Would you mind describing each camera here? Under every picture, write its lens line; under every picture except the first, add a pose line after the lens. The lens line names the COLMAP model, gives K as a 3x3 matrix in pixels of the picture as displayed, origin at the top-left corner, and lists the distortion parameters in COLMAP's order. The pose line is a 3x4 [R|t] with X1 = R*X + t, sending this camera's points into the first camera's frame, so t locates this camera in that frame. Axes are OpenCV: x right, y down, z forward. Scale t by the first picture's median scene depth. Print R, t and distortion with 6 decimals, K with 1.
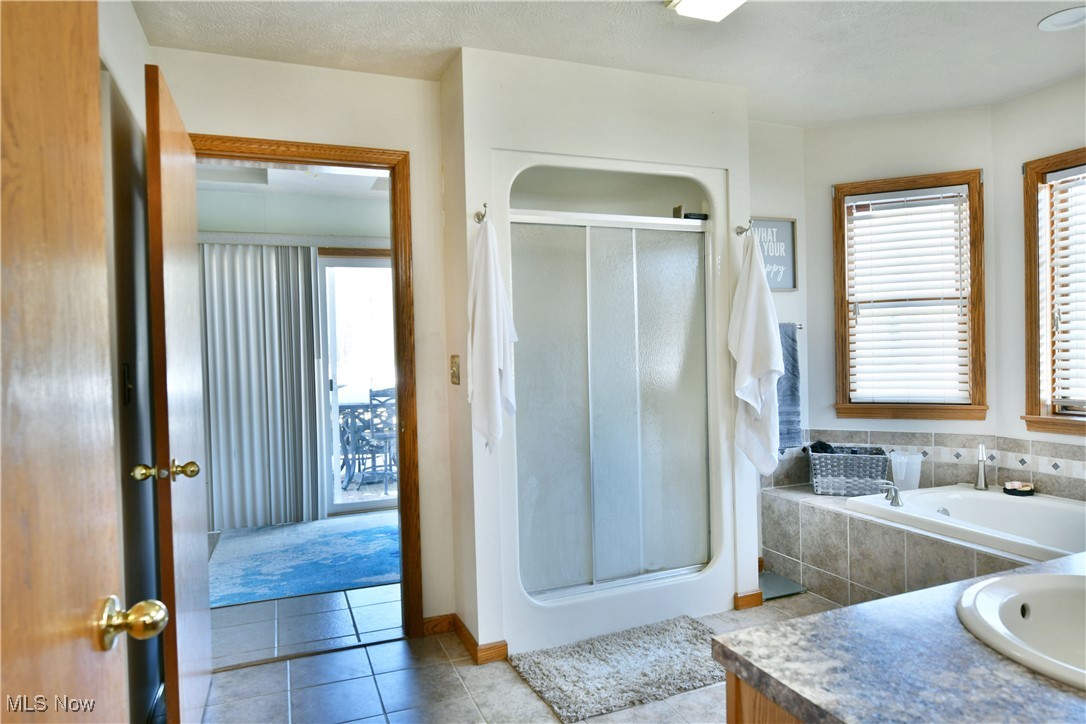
lens RADIAL K [[666.4, 0, 543.0], [0, 666.4, 362.0], [0, 0, 1]] dist [-0.000912, -0.000215]
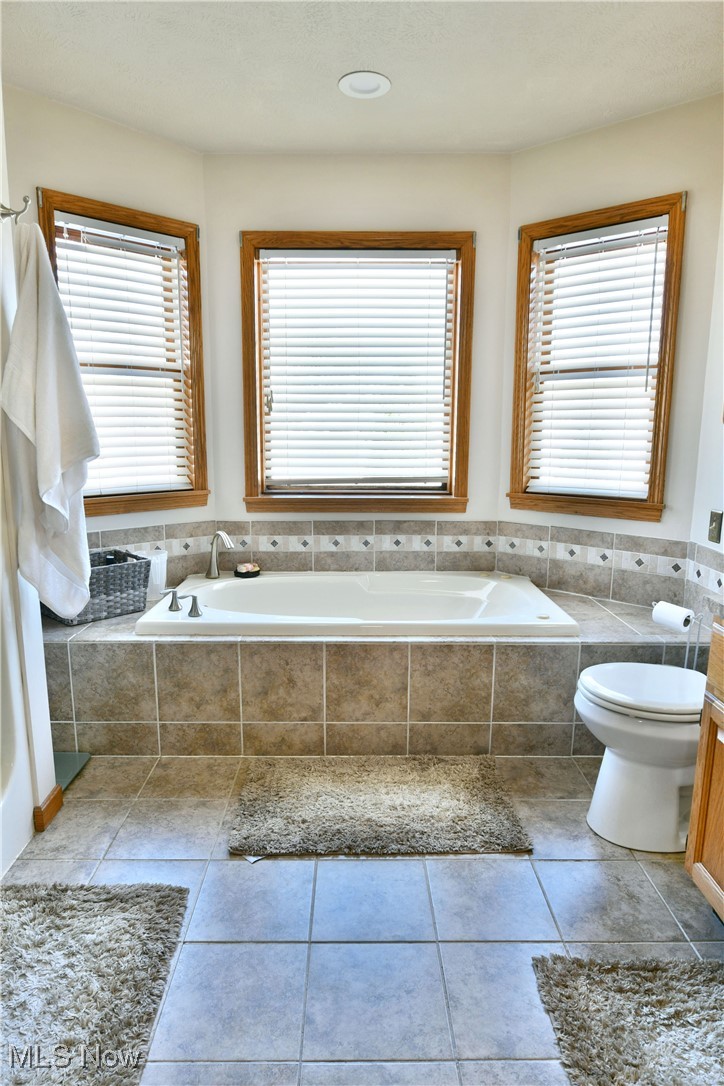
lens RADIAL K [[665.3, 0, 362.0], [0, 665.3, 543.0], [0, 0, 1]] dist [-0.020347, 0.000565]
pose [[0.359526, -0.136549, 0.923090, -0.144924], [0.002389, 0.989367, 0.145423, 0.003552], [-0.933132, -0.050078, 0.356030, 0.482561]]
